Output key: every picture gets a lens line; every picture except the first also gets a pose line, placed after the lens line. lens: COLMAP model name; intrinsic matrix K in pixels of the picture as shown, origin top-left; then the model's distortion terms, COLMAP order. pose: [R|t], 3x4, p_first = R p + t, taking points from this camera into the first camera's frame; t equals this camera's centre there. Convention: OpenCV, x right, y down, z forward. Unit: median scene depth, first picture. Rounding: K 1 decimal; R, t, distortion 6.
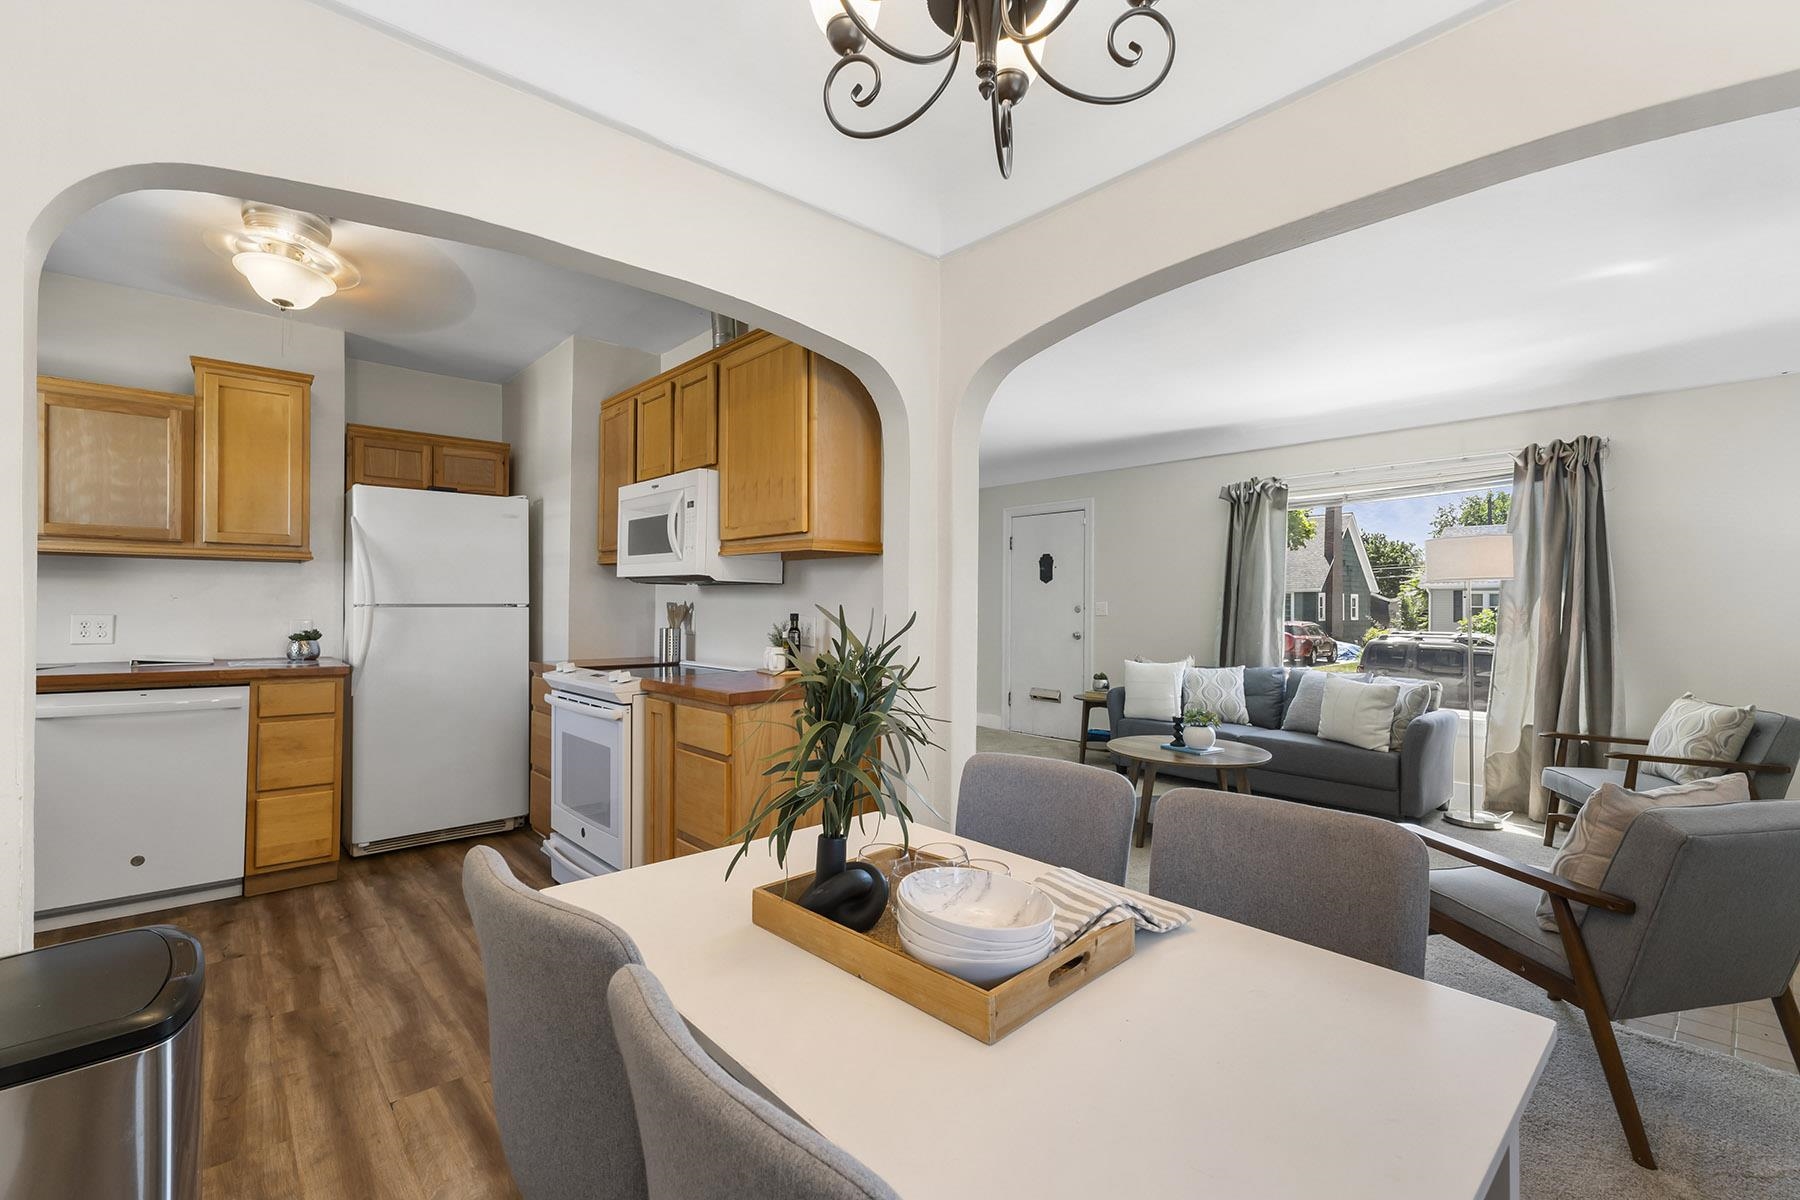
lens RADIAL K [[770.5, 0, 896.4], [0, 770.5, 604.1], [0, 0, 1]] dist [0.006597, -0.001230]
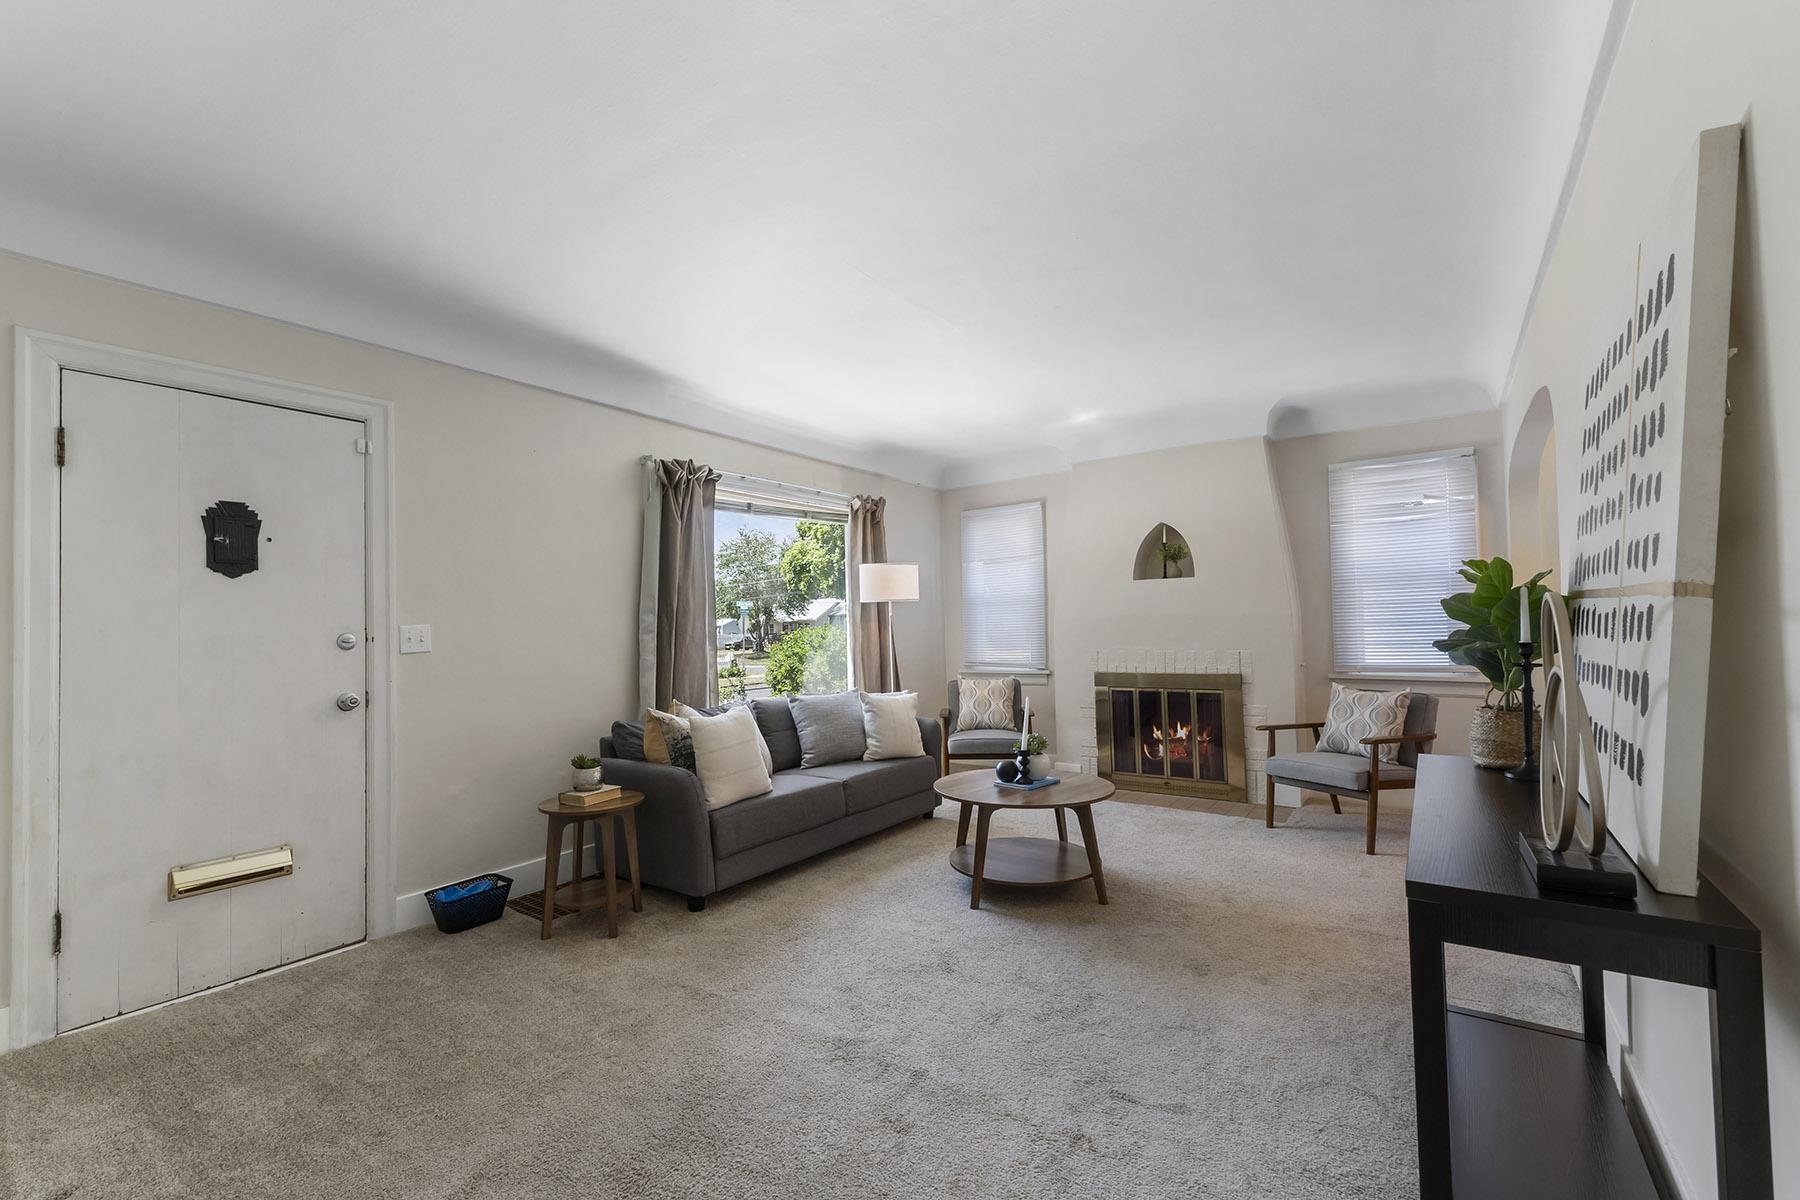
lens RADIAL K [[770.5, 0, 903.8], [0, 770.5, 613.5], [0, 0, 1]] dist [0.006597, -0.001230]
pose [[-0.224625, 0.017349, 0.974291, -0.447950], [0.020105, 0.999711, -0.013167, 0.004049], [-0.974238, 0.016630, -0.224909, 1.331923]]
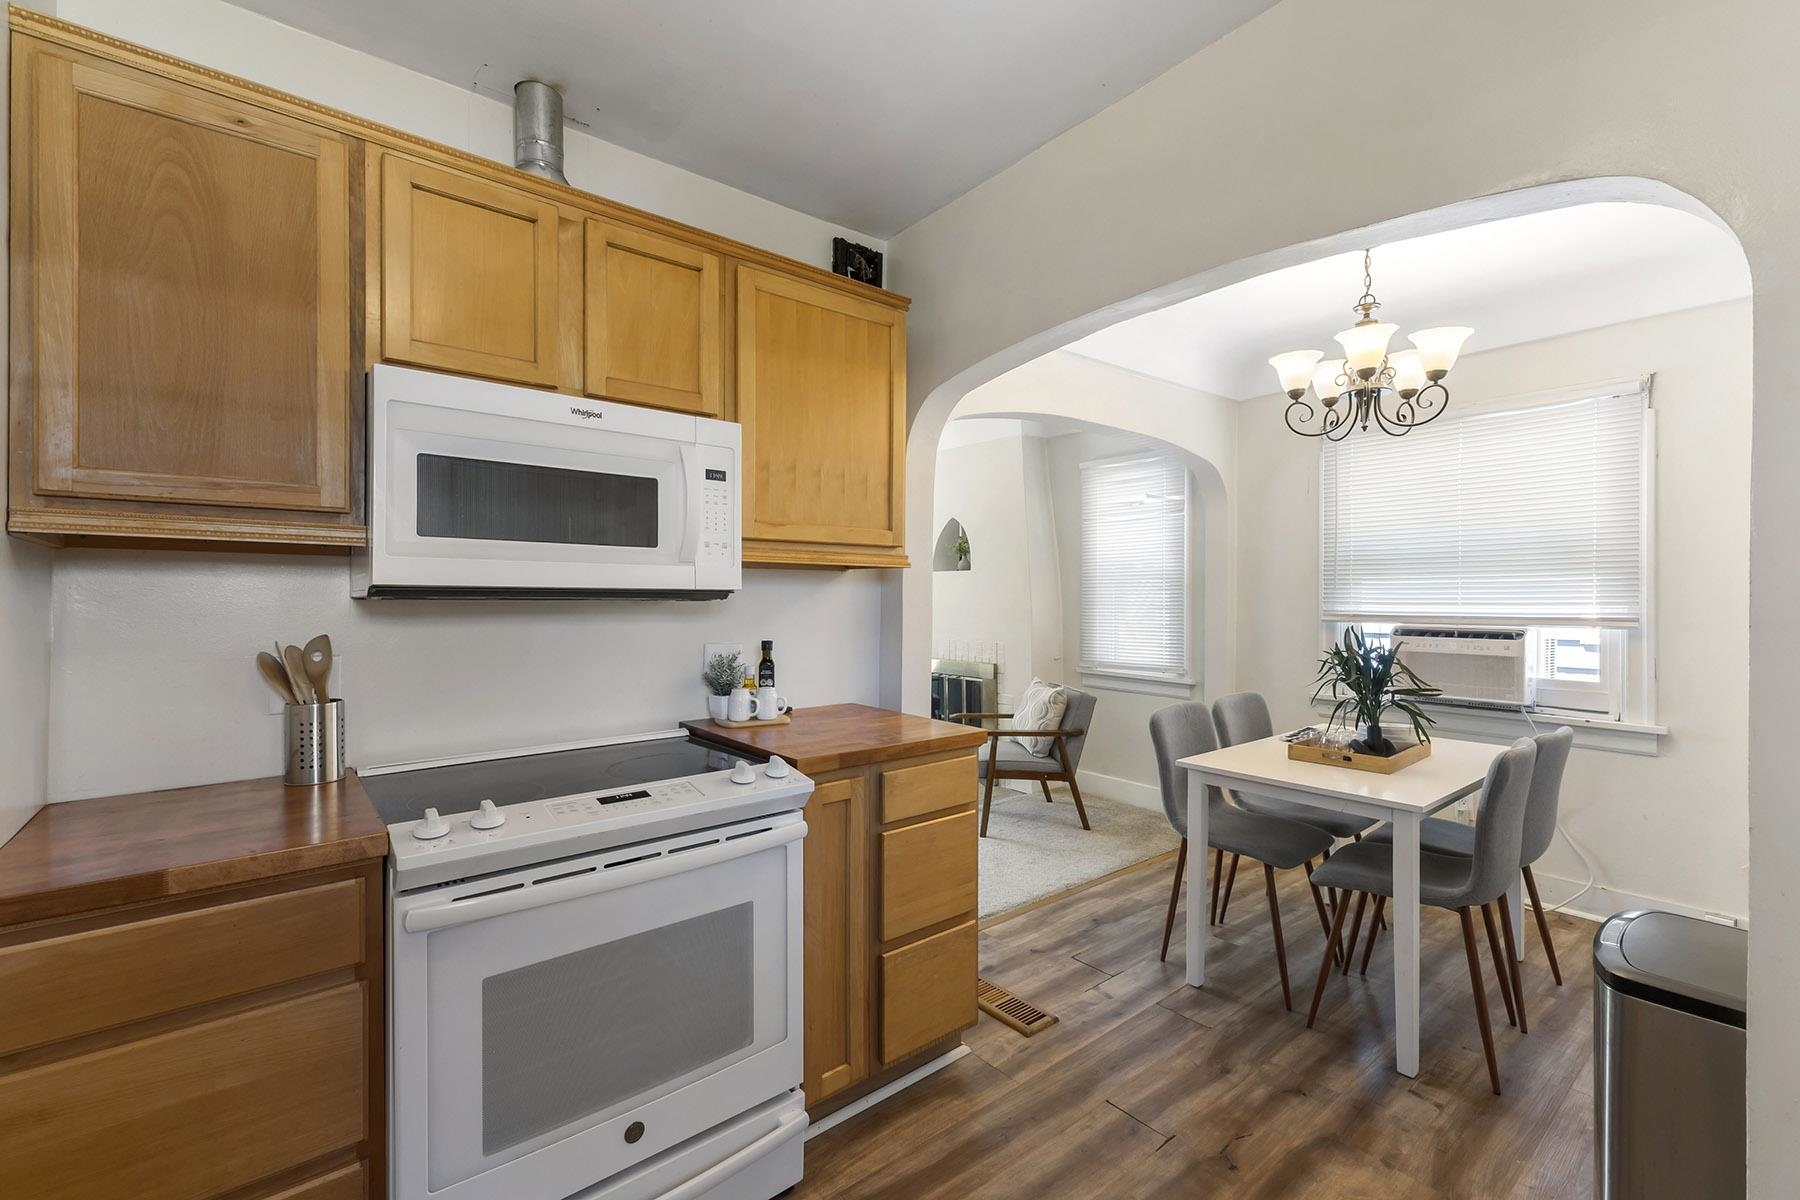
lens RADIAL K [[770.5, 0, 895.3], [0, 770.5, 597.2], [0, 0, 1]] dist [0.006597, -0.001230]
pose [[0.049952, -0.008876, 0.998712, -0.674575], [-0.000709, 0.999960, 0.008922, -0.028747], [-0.998751, -0.001154, 0.049944, 0.631251]]
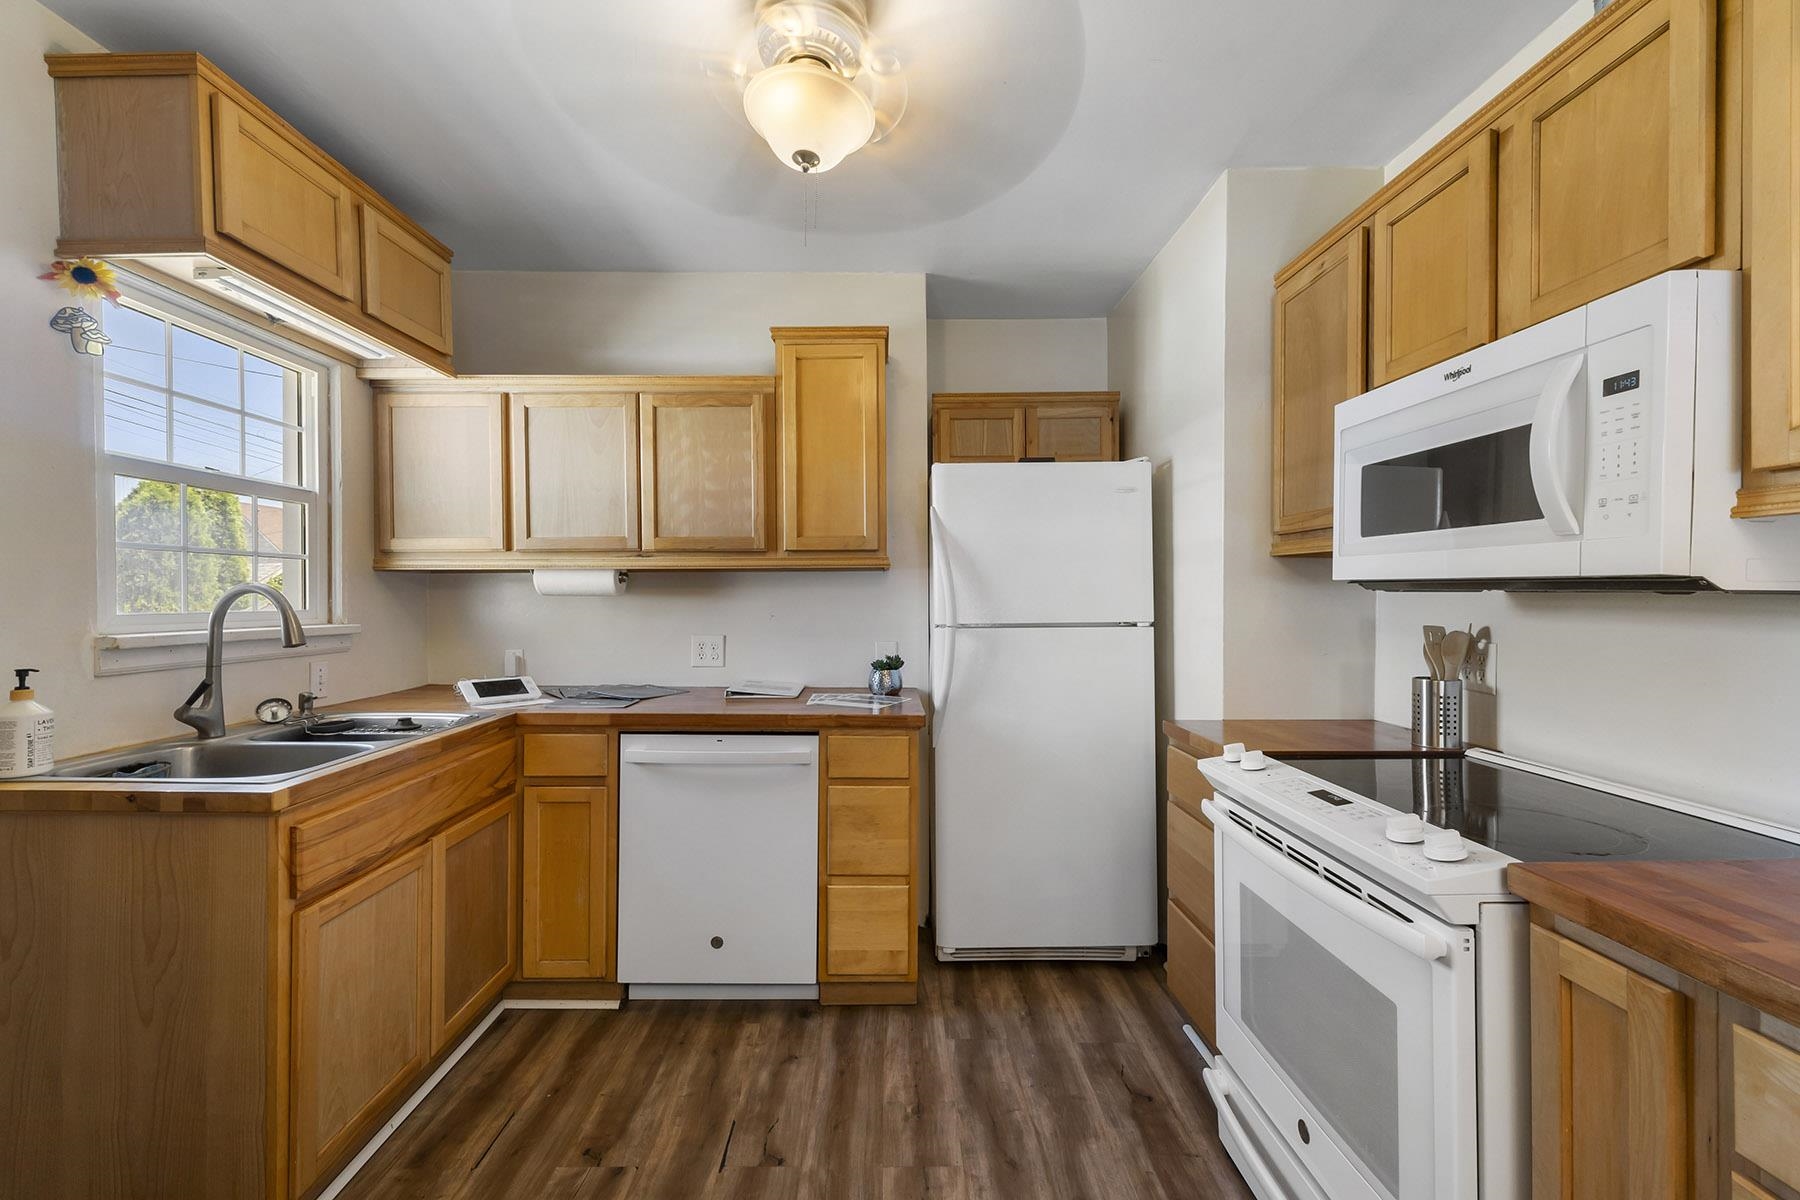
lens RADIAL K [[770.5, 0, 901.2], [0, 770.5, 596.9], [0, 0, 1]] dist [0.006597, -0.001230]
pose [[0.756563, -0.008411, -0.653867, -0.215882], [0.010881, 0.999941, -0.000273, -0.023874], [0.653830, -0.006908, 0.756610, 0.374656]]
